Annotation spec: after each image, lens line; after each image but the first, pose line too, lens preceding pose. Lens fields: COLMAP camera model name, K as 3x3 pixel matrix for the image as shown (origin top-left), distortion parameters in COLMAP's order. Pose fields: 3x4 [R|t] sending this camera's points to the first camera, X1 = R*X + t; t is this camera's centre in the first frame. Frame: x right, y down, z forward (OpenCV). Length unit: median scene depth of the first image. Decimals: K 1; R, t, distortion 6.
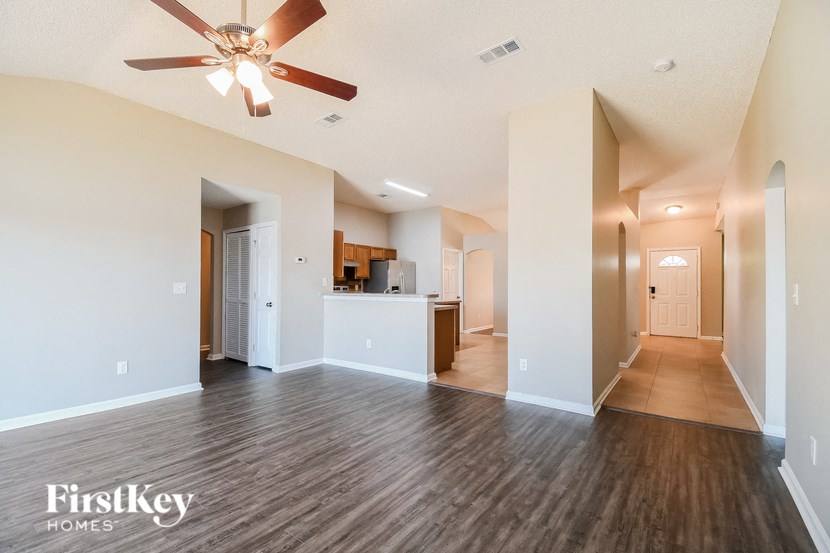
lens RADIAL K [[361.3, 0, 413.0], [0, 361.3, 283.7], [0, 0, 1]] dist [0.028257, -0.000618]
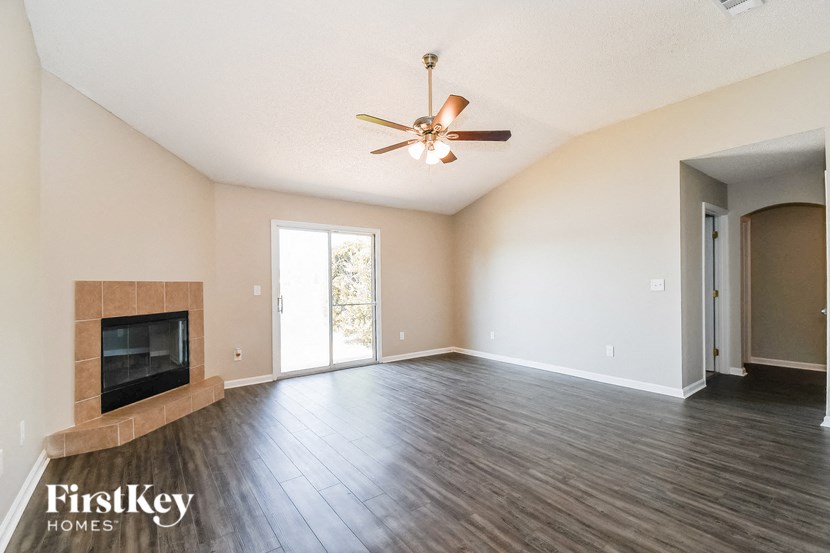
lens RADIAL K [[361.3, 0, 412.7], [0, 361.3, 283.0], [0, 0, 1]] dist [0.028257, -0.000618]
pose [[-0.285983, -0.010548, -0.958177, 0.744297], [0.018803, 0.999685, -0.016617, 0.018565], [0.958050, -0.022769, -0.285695, 1.005870]]
